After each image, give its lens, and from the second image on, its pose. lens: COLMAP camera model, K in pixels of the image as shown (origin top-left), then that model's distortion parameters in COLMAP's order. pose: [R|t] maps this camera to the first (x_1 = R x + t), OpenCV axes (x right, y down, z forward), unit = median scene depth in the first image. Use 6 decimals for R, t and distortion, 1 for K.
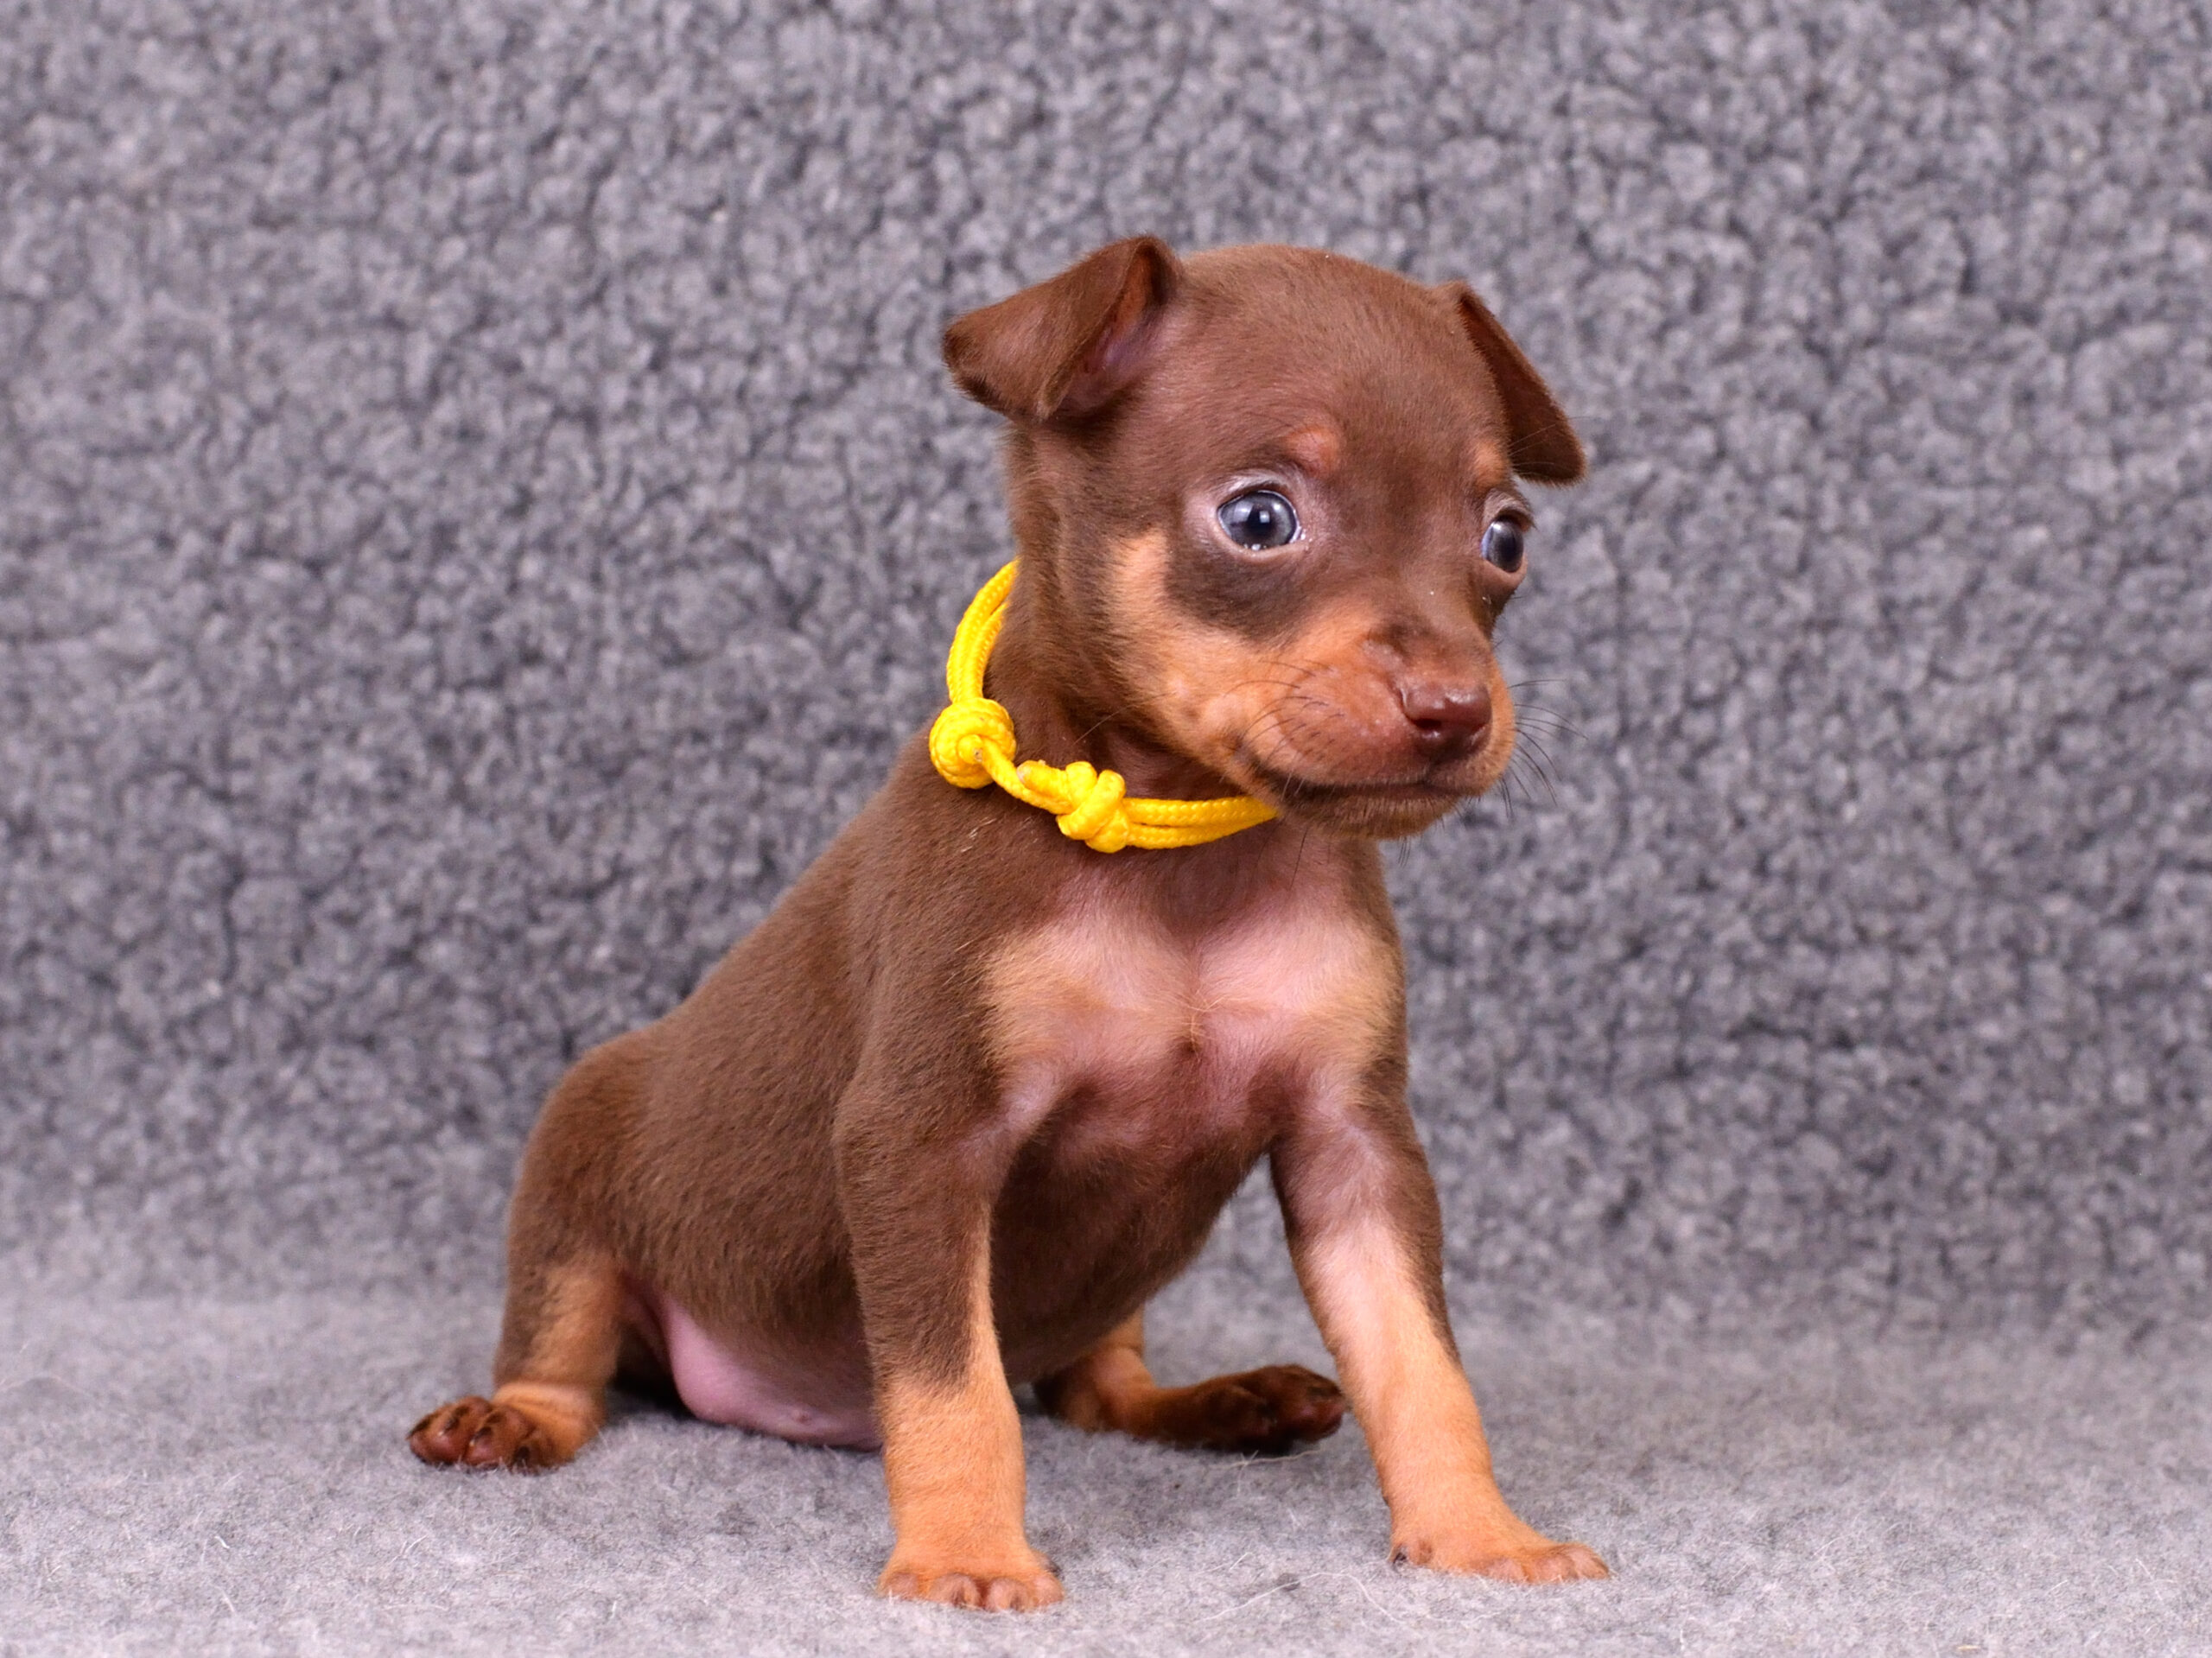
lens RADIAL K [[16308.1, 0, 1157.3], [0, 16308.1, 1326.5], [0, 0, 1]] dist [0.083653, 0.000000]
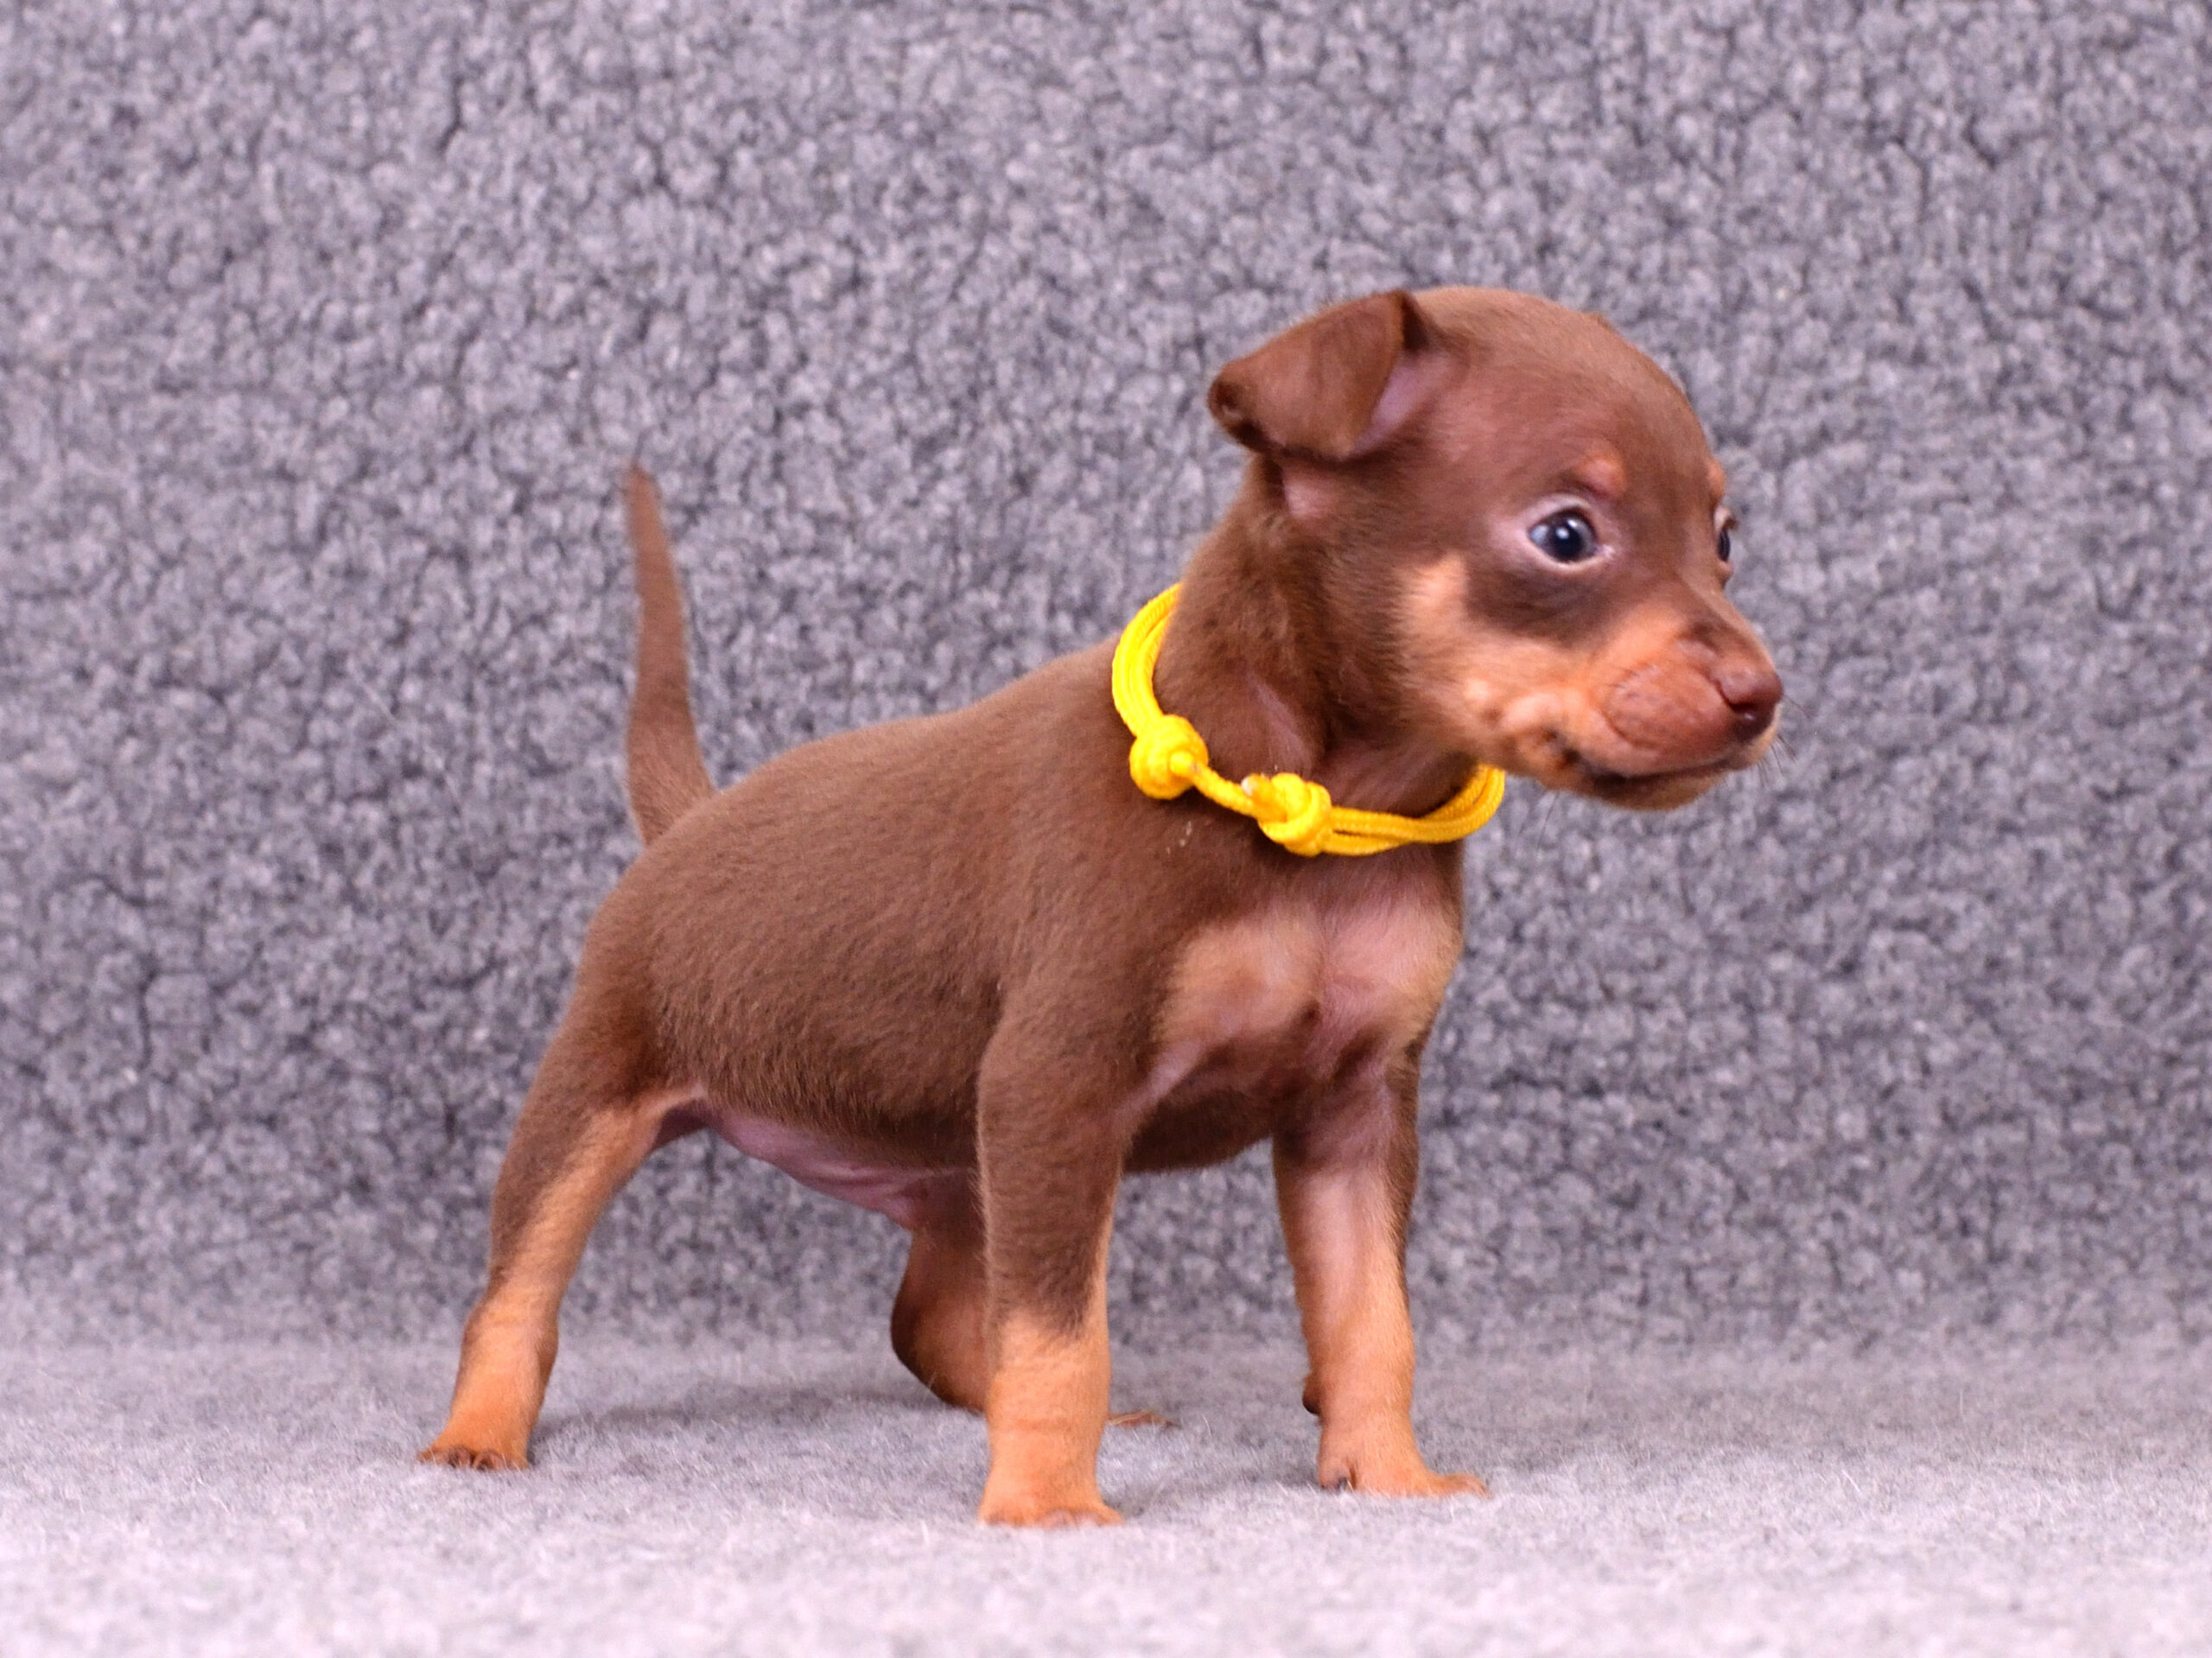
lens RADIAL K [[16308.1, 0, 1012.7], [0, 16308.1, 920.5], [0, 0, 1]] dist [0.083653, 0.000000]
pose [[0.999760, -0.021867, 0.001505, 0.000875], [0.021904, 0.999251, -0.031896, 0.005908], [-0.000807, 0.031921, 0.999490, -0.119765]]
